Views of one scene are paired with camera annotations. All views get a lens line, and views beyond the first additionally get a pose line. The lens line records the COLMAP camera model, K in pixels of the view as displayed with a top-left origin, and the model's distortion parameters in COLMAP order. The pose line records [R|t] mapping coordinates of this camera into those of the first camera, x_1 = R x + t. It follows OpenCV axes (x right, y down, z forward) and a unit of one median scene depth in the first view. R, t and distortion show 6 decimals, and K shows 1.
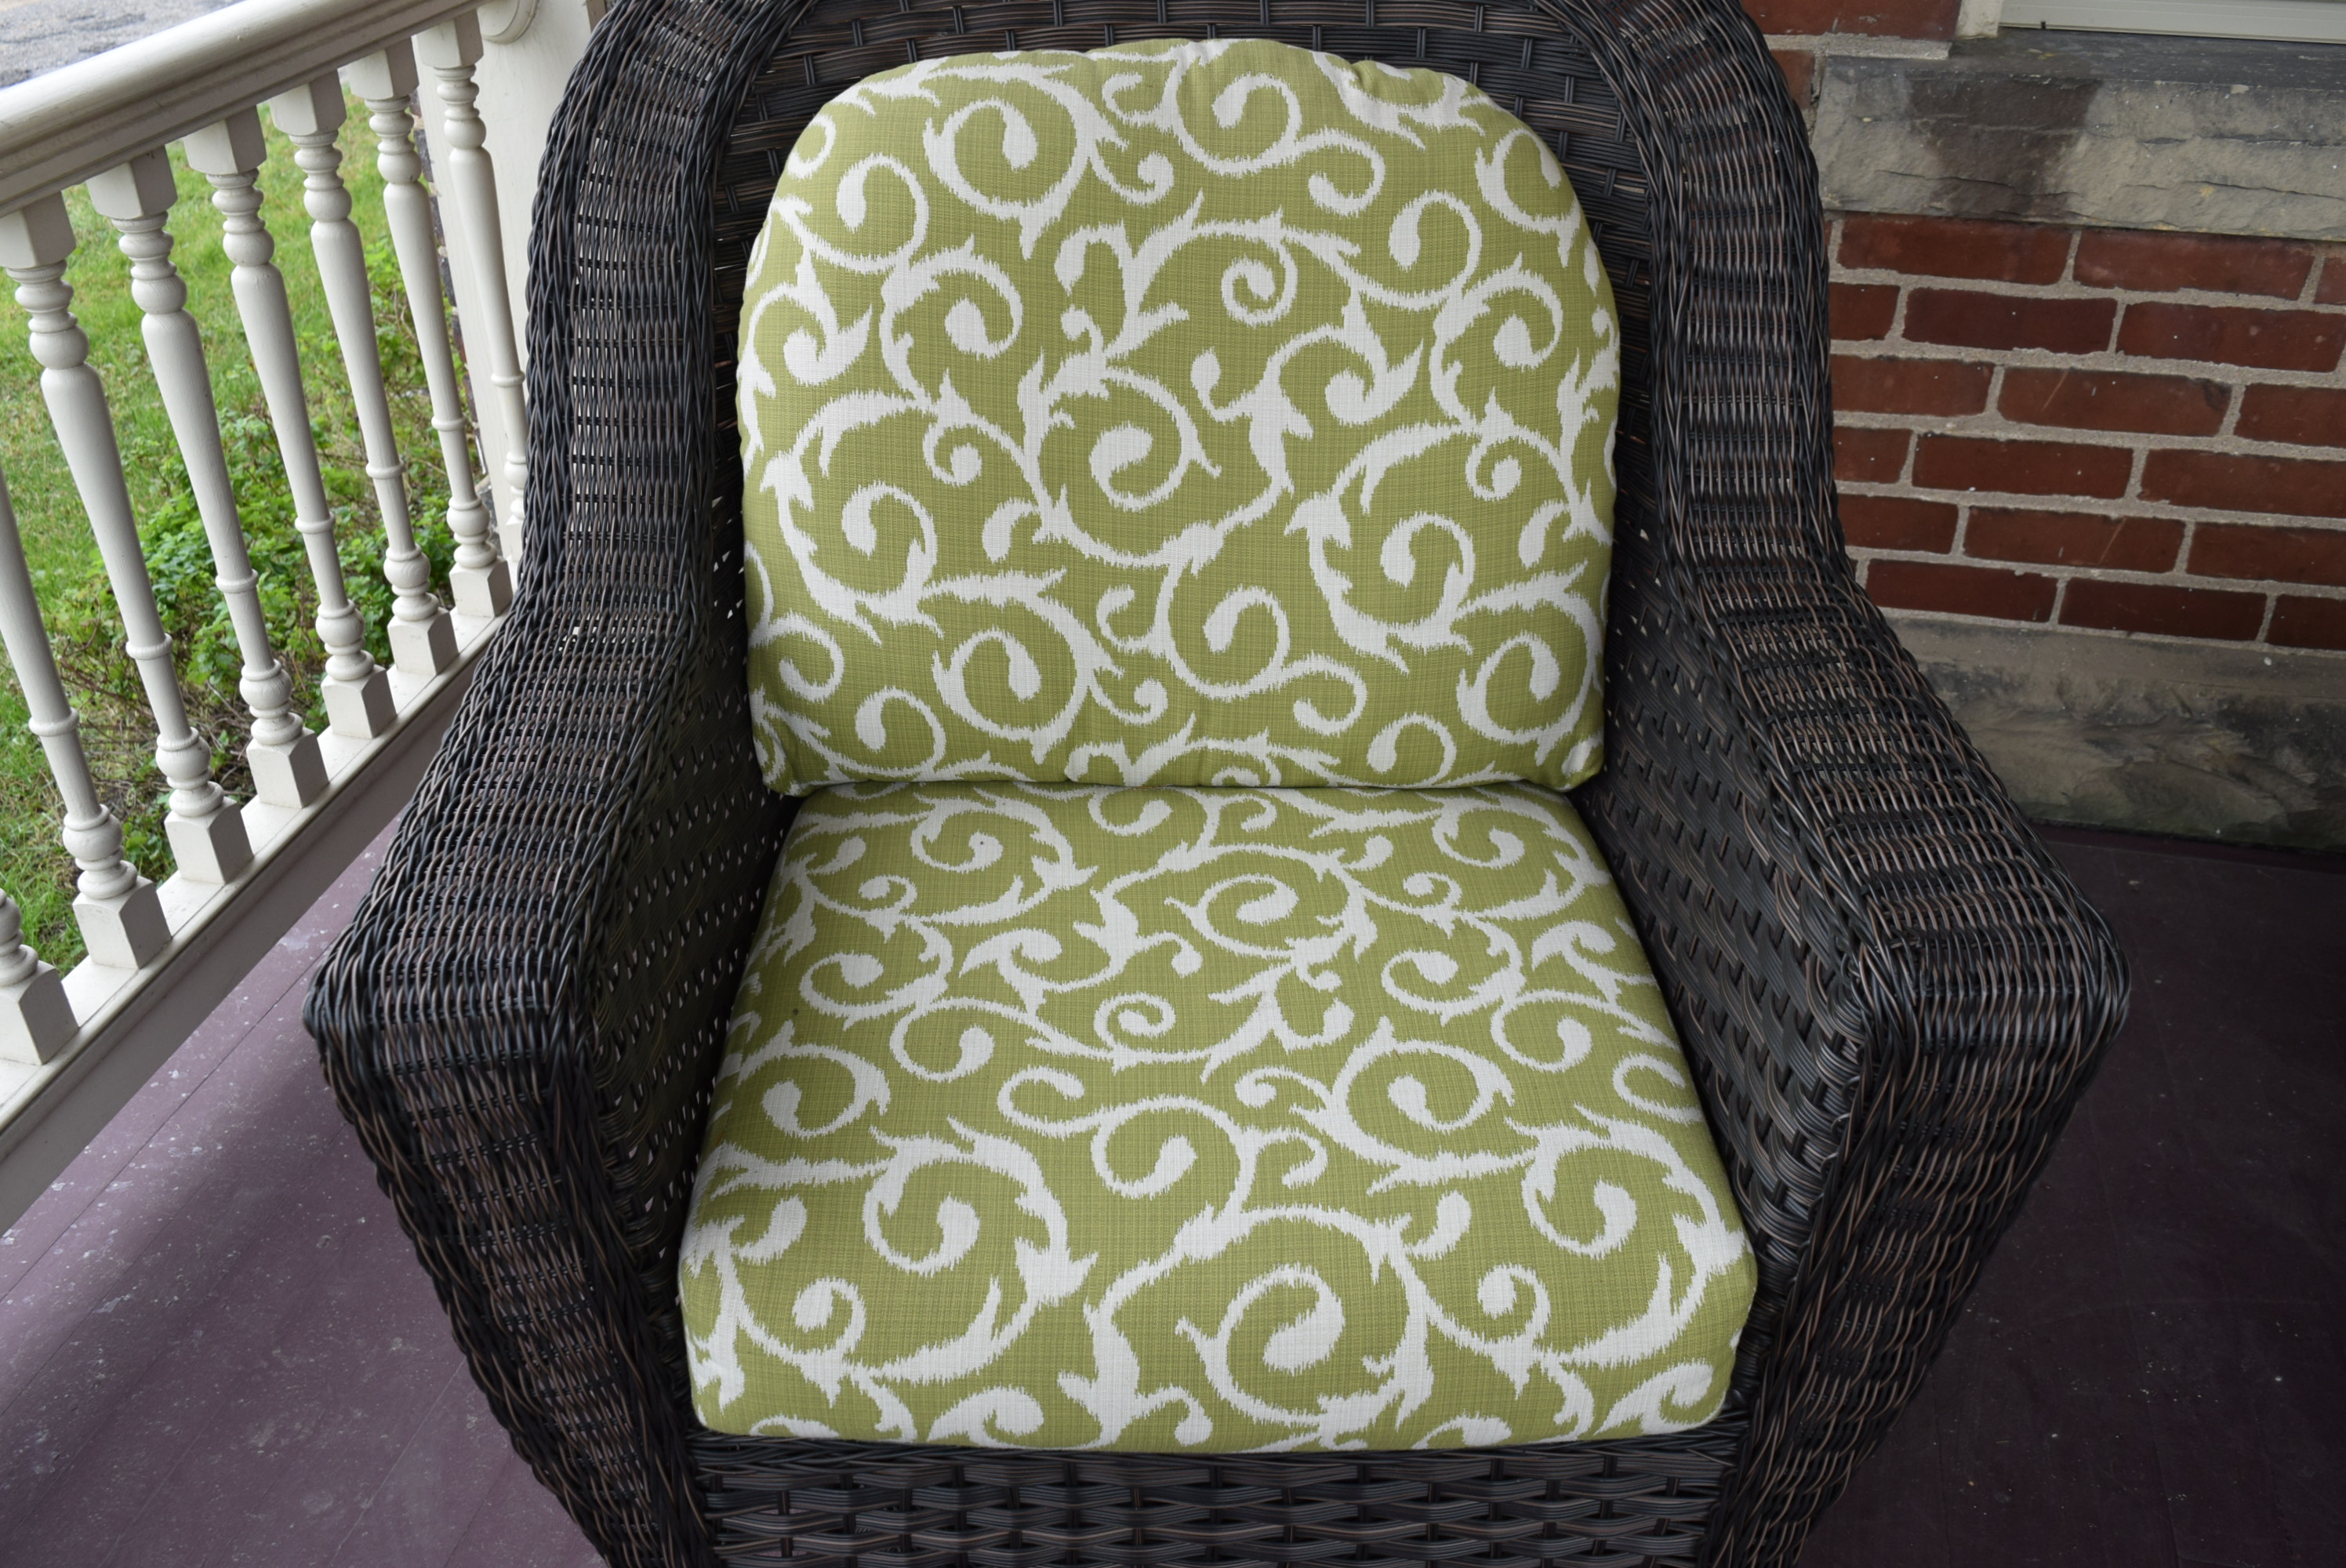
lens RADIAL K [[2004.8, 0, 1173.7], [0, 2004.8, 795.5], [0, 0, 1]] dist [-0.027837, -0.006711]
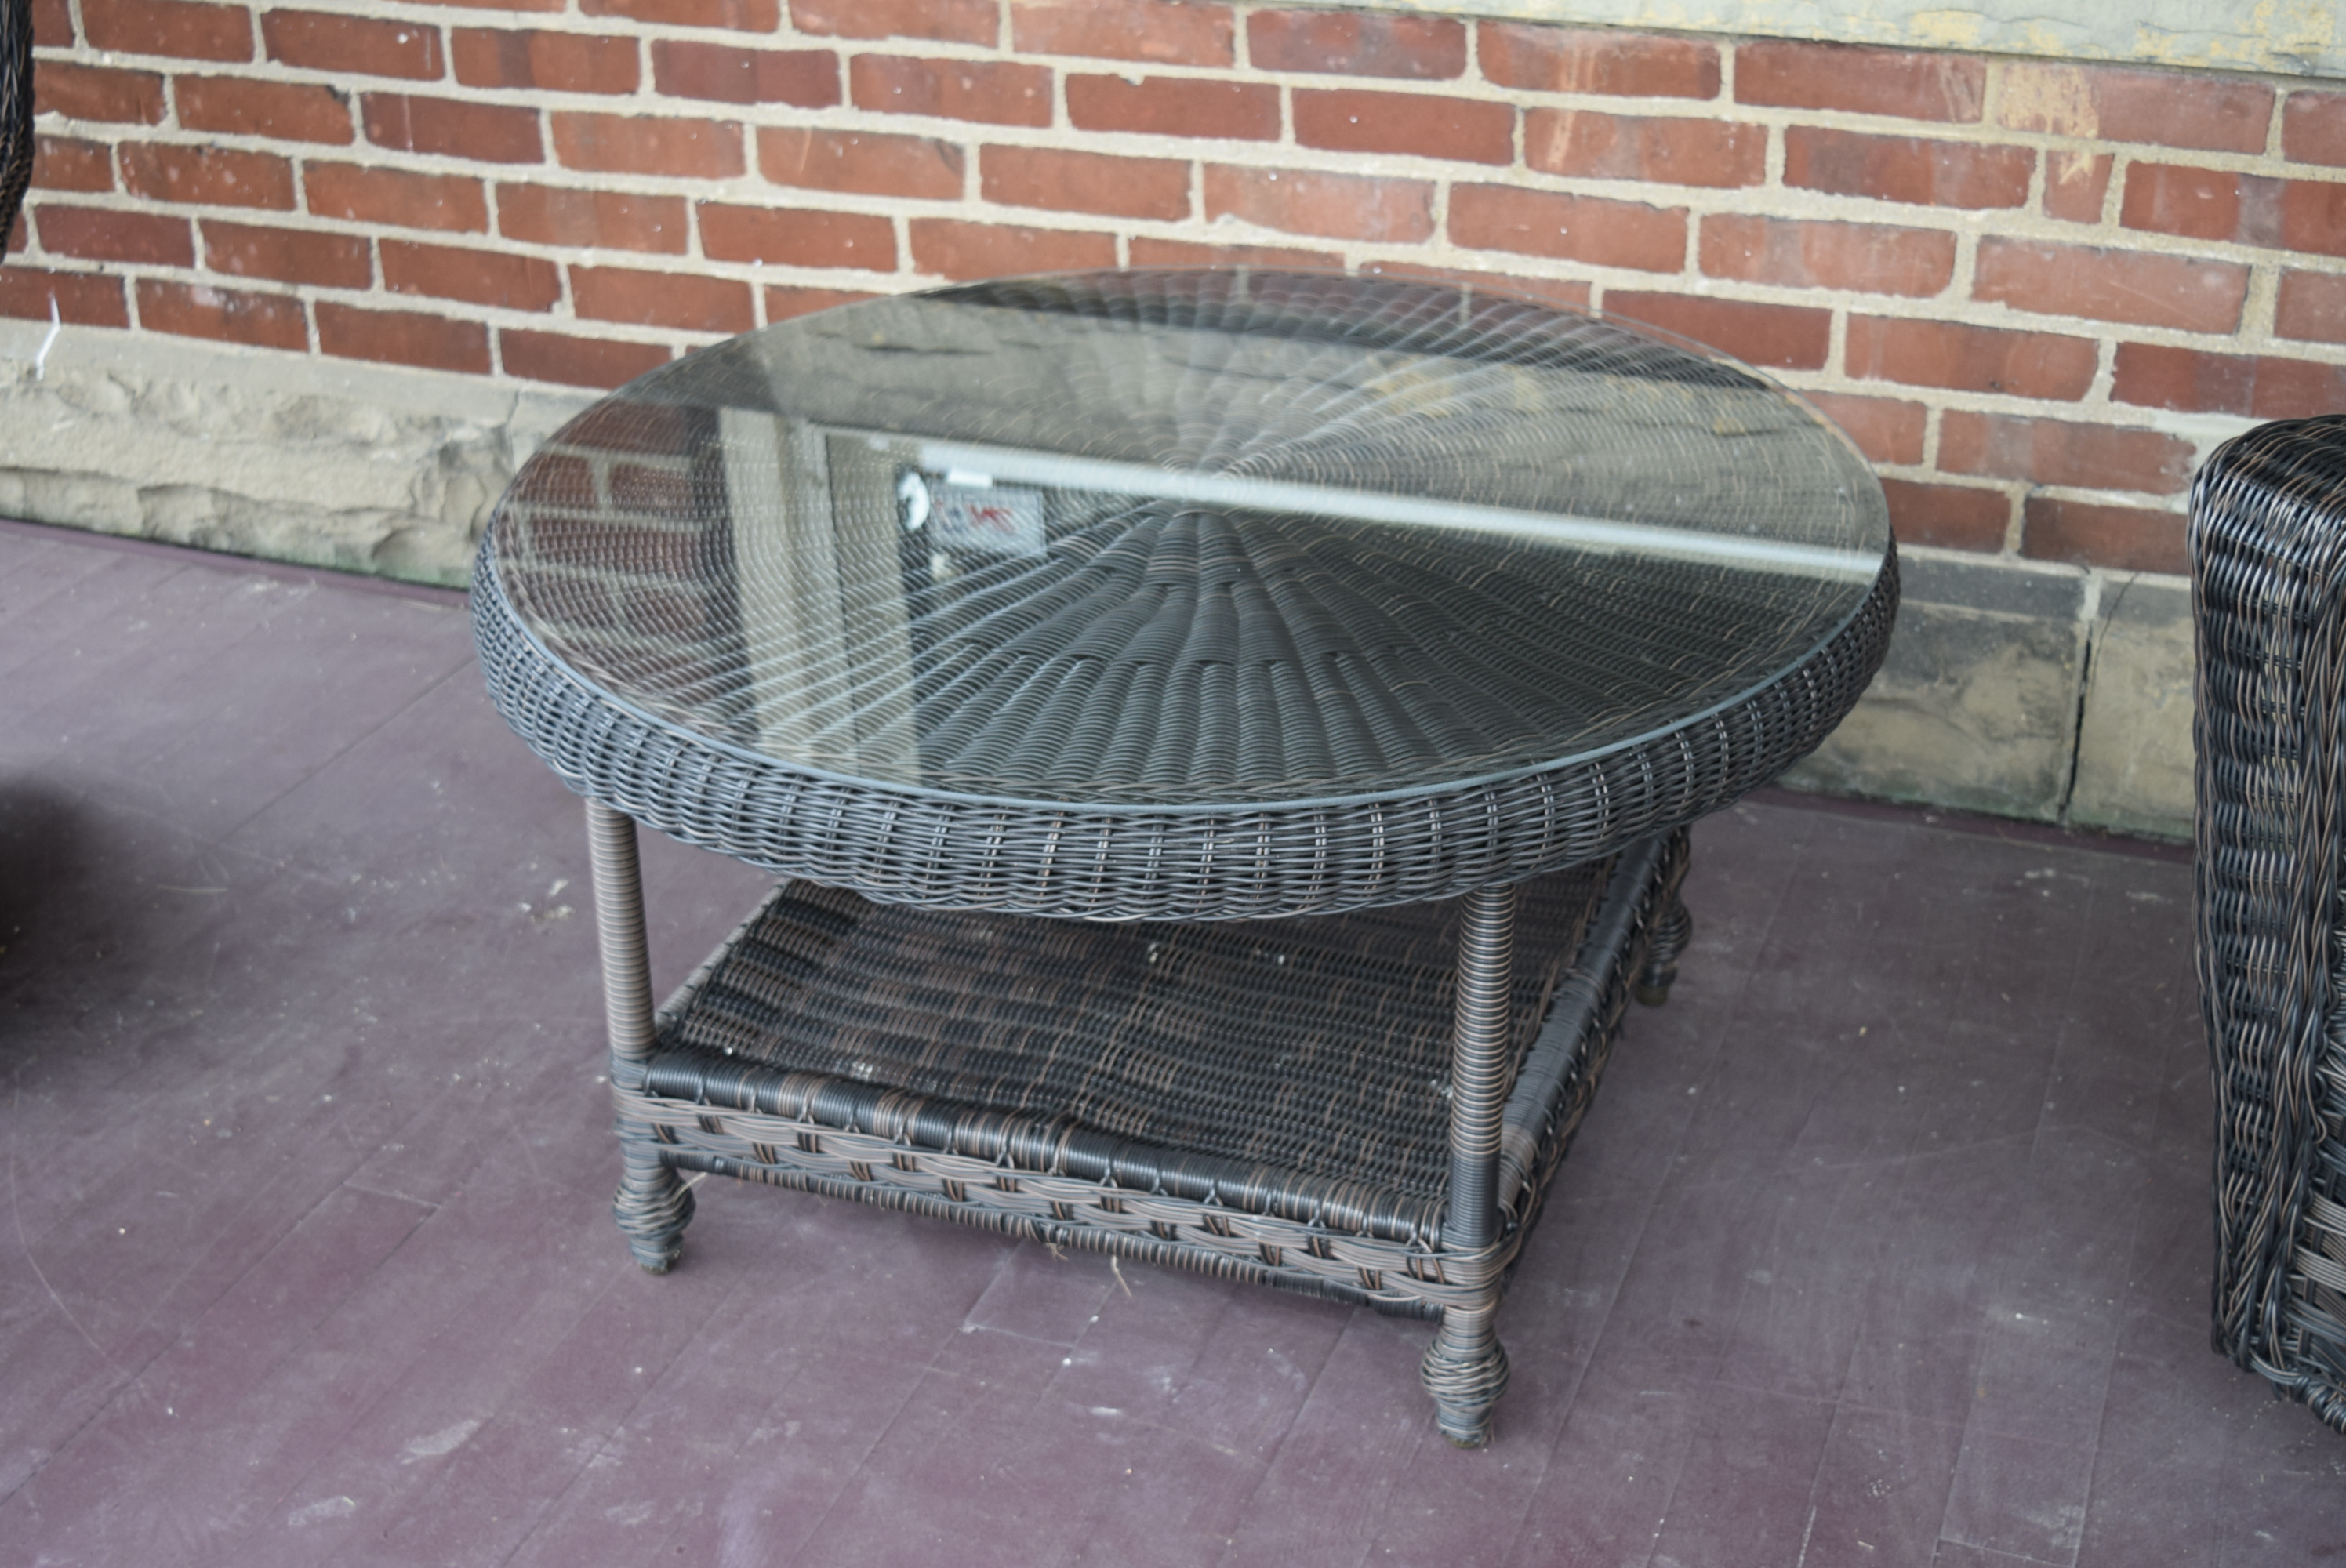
lens RADIAL K [[3159.5, 0, 1153.5], [0, 3159.5, 797.5], [0, 0, 1]] dist [-0.032205, 0.000000]
pose [[0.991078, 0.058535, -0.119739, 0.840333], [-0.072203, 0.990945, -0.113201, 0.263748], [0.112029, 0.120837, 0.986331, -0.417634]]
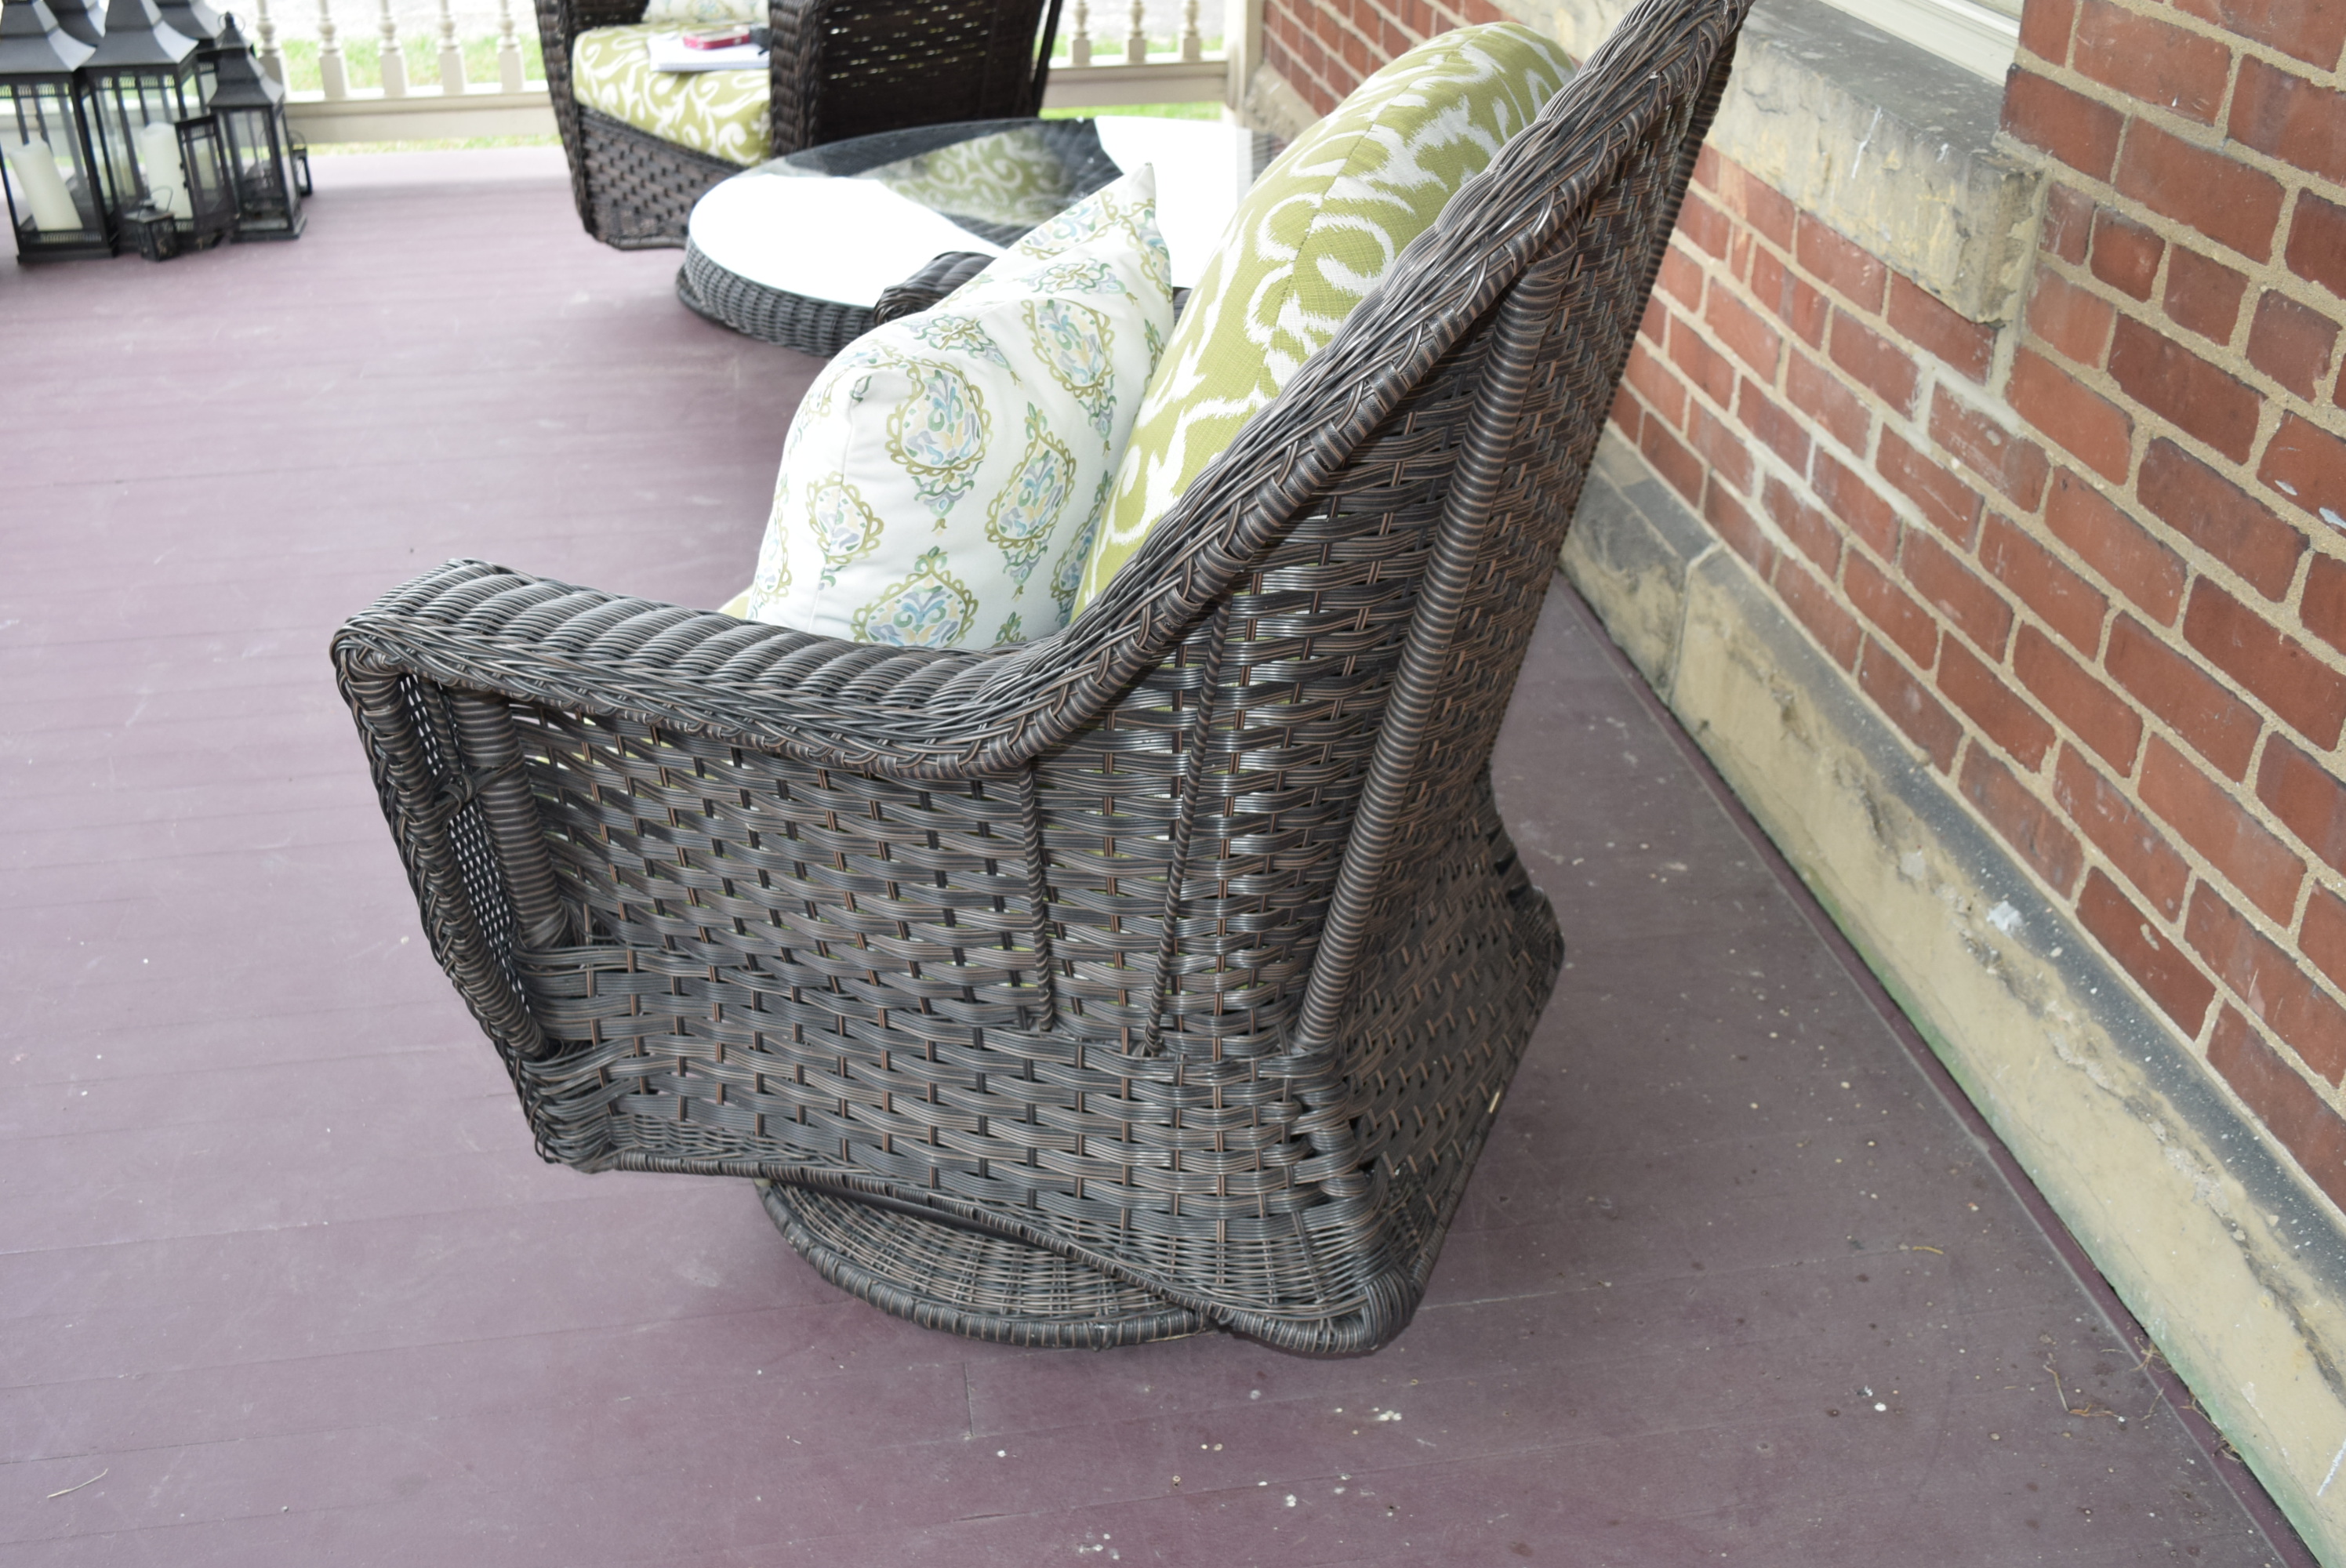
lens RADIAL K [[2205.2, 0, 1163.7], [0, 2205.2, 797.2], [0, 0, 1]] dist [-0.025826, 0.000000]
pose [[0.378430, 0.479955, -0.791476, 2.121170], [-0.525054, 0.815498, 0.243477, -0.047692], [0.762305, 0.323429, 0.560611, 0.020497]]
